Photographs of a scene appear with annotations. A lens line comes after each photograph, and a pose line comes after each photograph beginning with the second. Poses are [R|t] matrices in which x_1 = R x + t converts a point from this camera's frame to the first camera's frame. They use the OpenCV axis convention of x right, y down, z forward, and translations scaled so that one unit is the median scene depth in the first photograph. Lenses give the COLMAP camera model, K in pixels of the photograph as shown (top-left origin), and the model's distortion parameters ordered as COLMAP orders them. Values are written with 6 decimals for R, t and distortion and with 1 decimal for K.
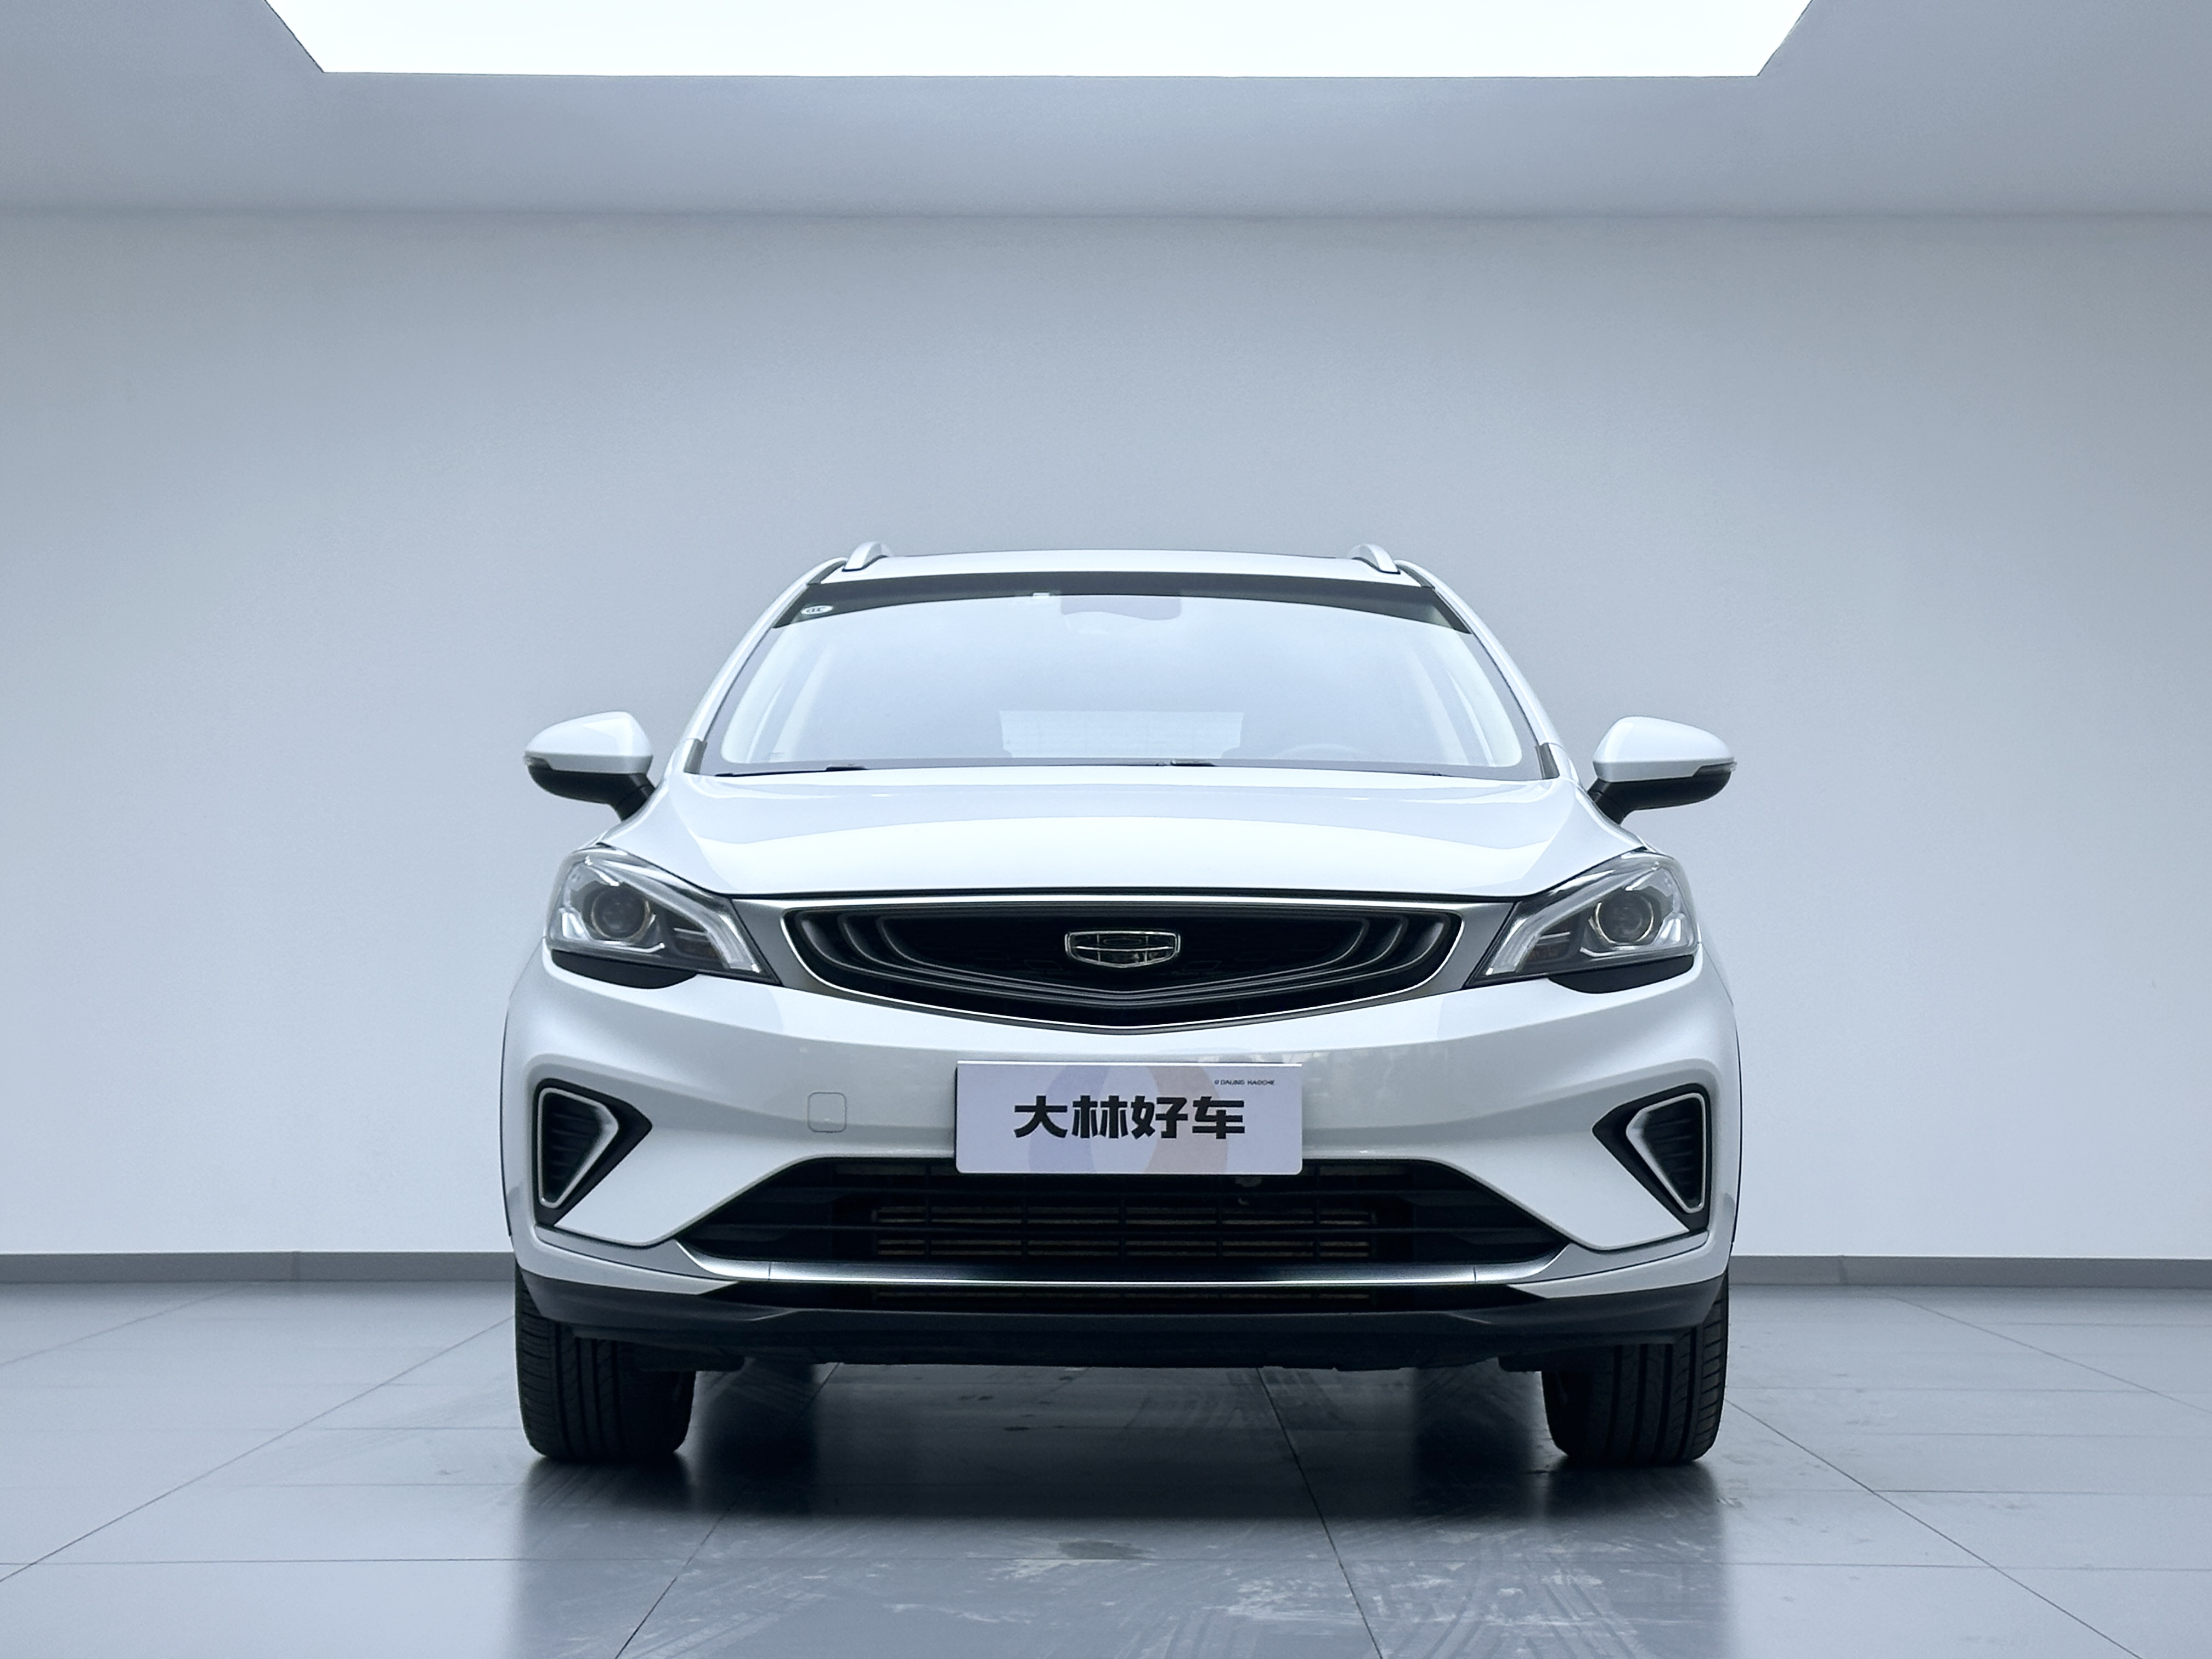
lens RADIAL K [[4212.0, 0, 1106.0], [0, 4212.0, 829.5], [0, 0, 1]] dist [-0.006744, 0.032859]
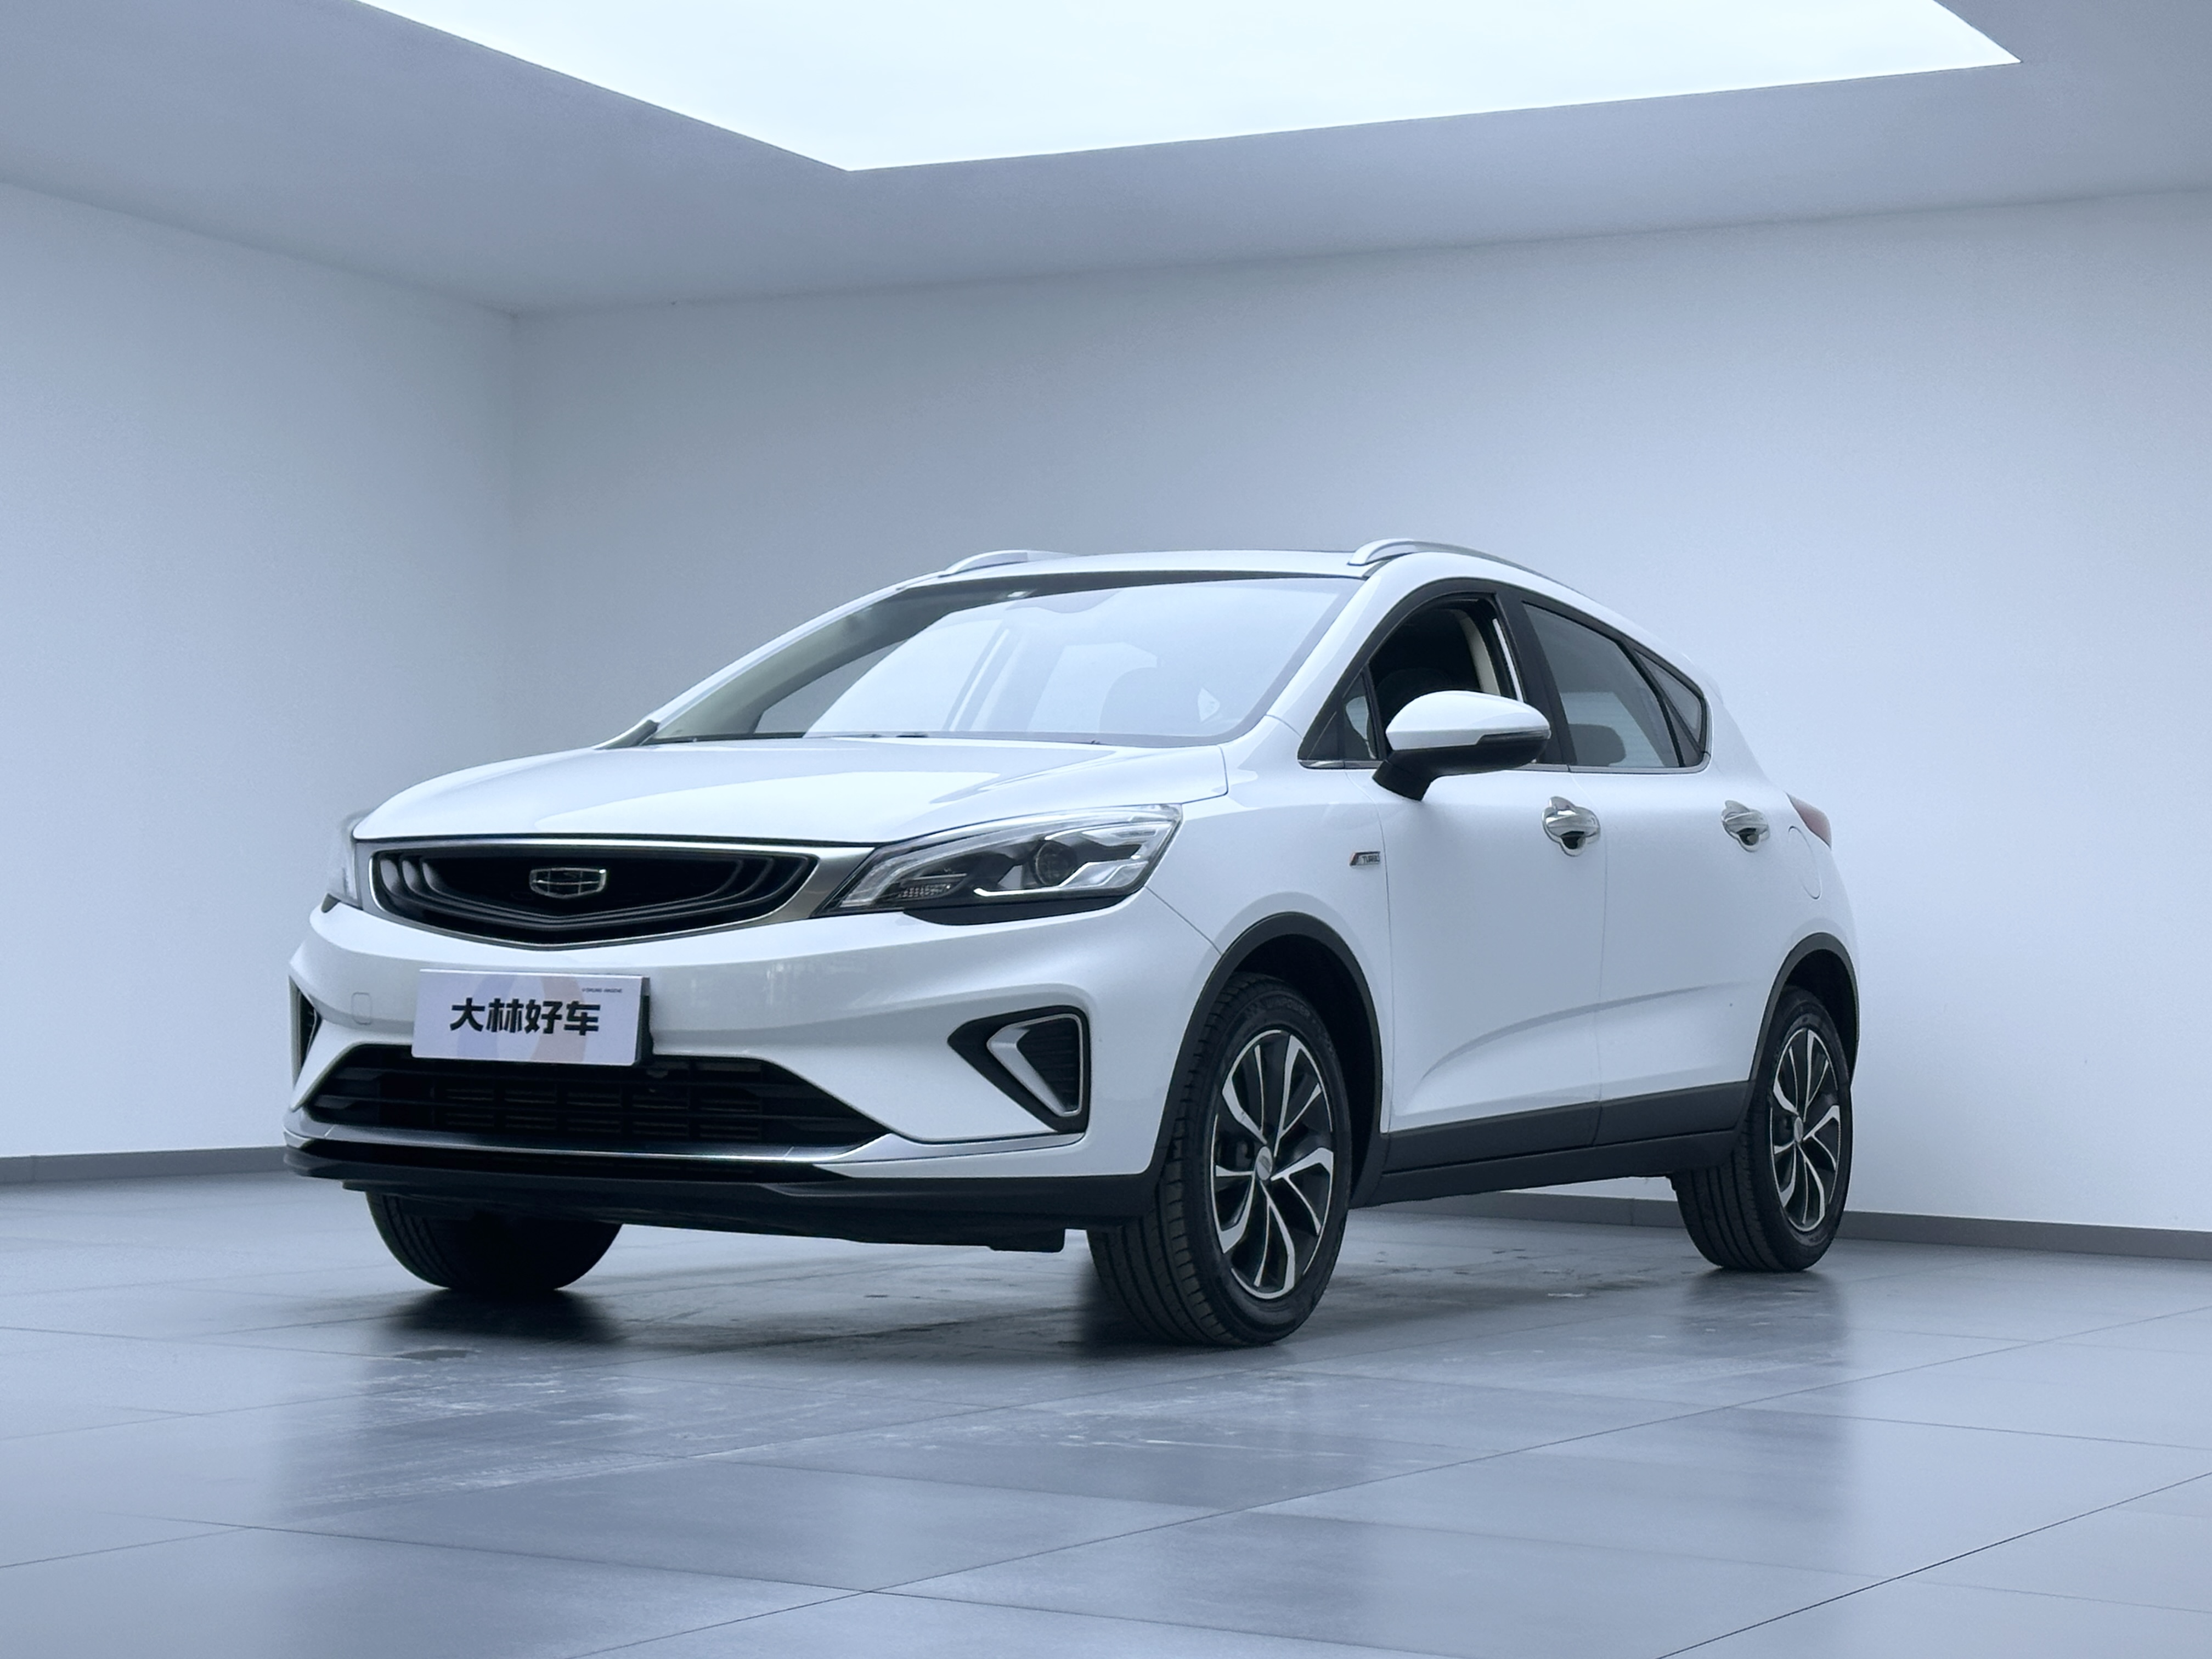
lens RADIAL K [[4110.9, 0, 1106.0], [0, 4110.9, 829.5], [0, 0, 1]] dist [0.294253, -0.020185]
pose [[0.870599, 0.002468, -0.491986, 0.747080], [-0.000841, 0.999993, 0.003528, 0.008143], [0.491992, -0.002658, 0.870596, 0.014476]]
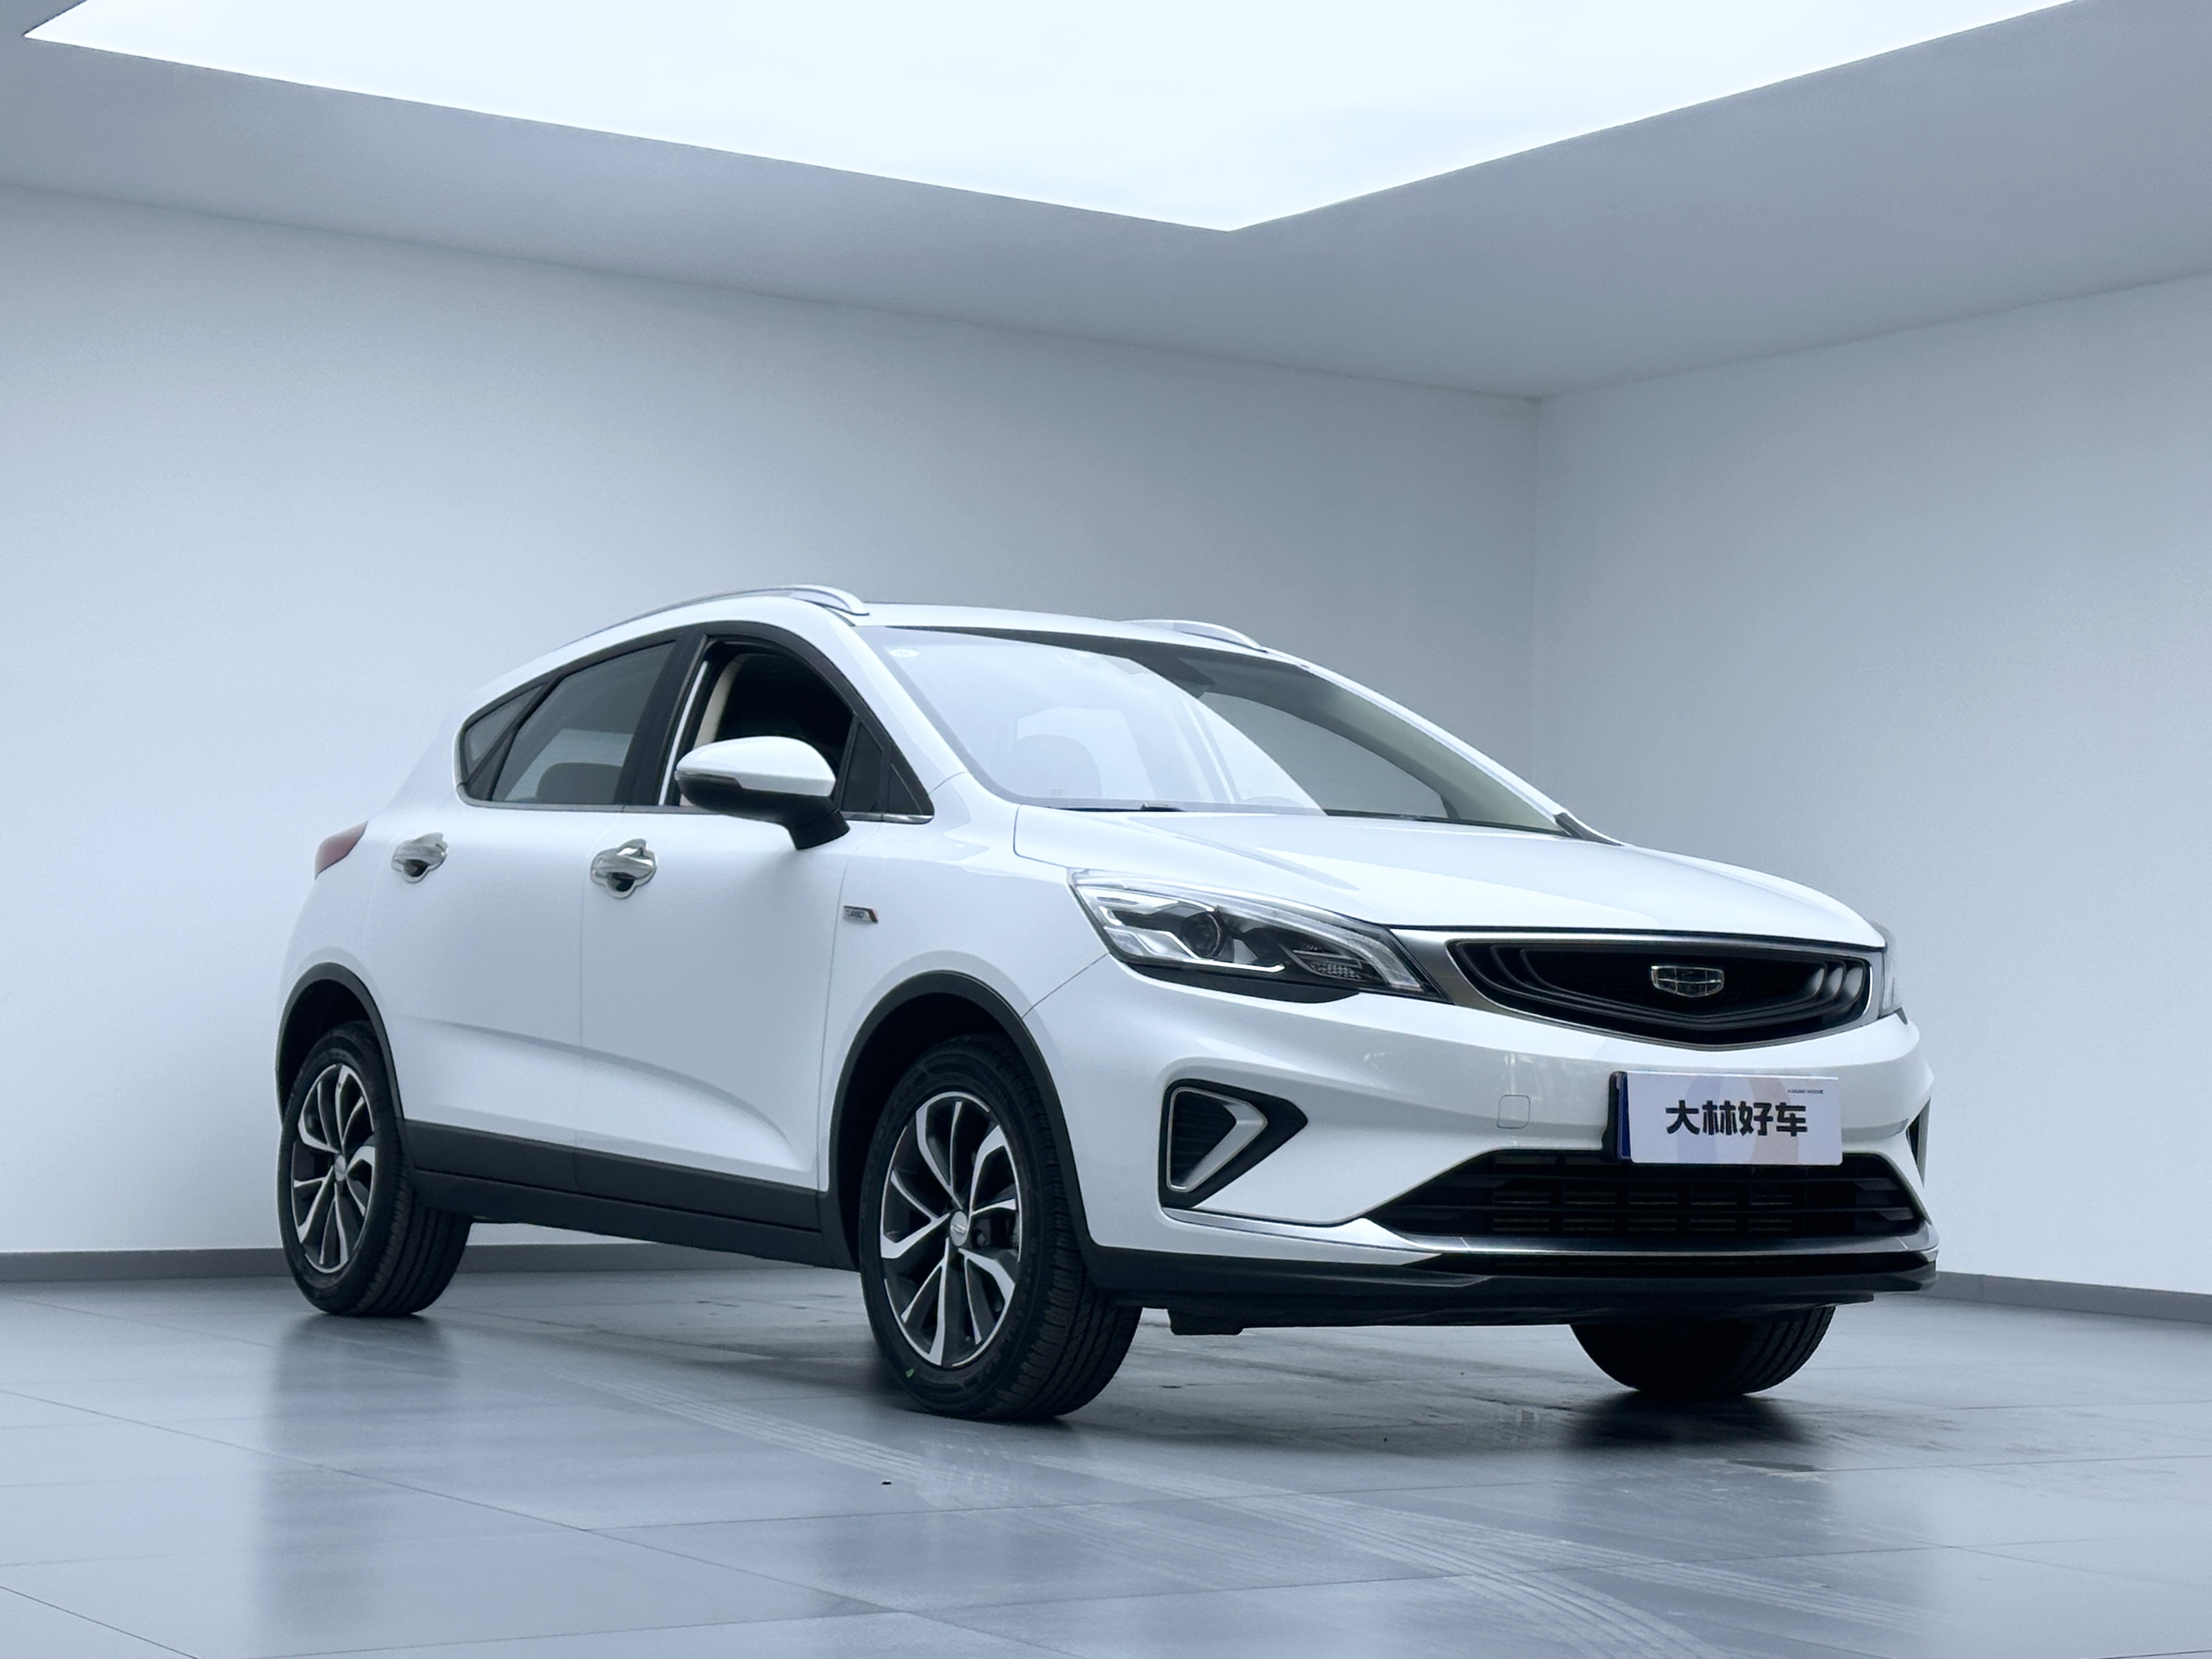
lens RADIAL K [[4110.9, 0, 1106.0], [0, 4110.9, 829.5], [0, 0, 1]] dist [0.294253, -0.020185]
pose [[0.830189, 0.044319, 0.555718, -0.817998], [-0.045372, 0.998900, -0.011882, 0.006048], [-0.555633, -0.015350, 0.831286, 0.085988]]
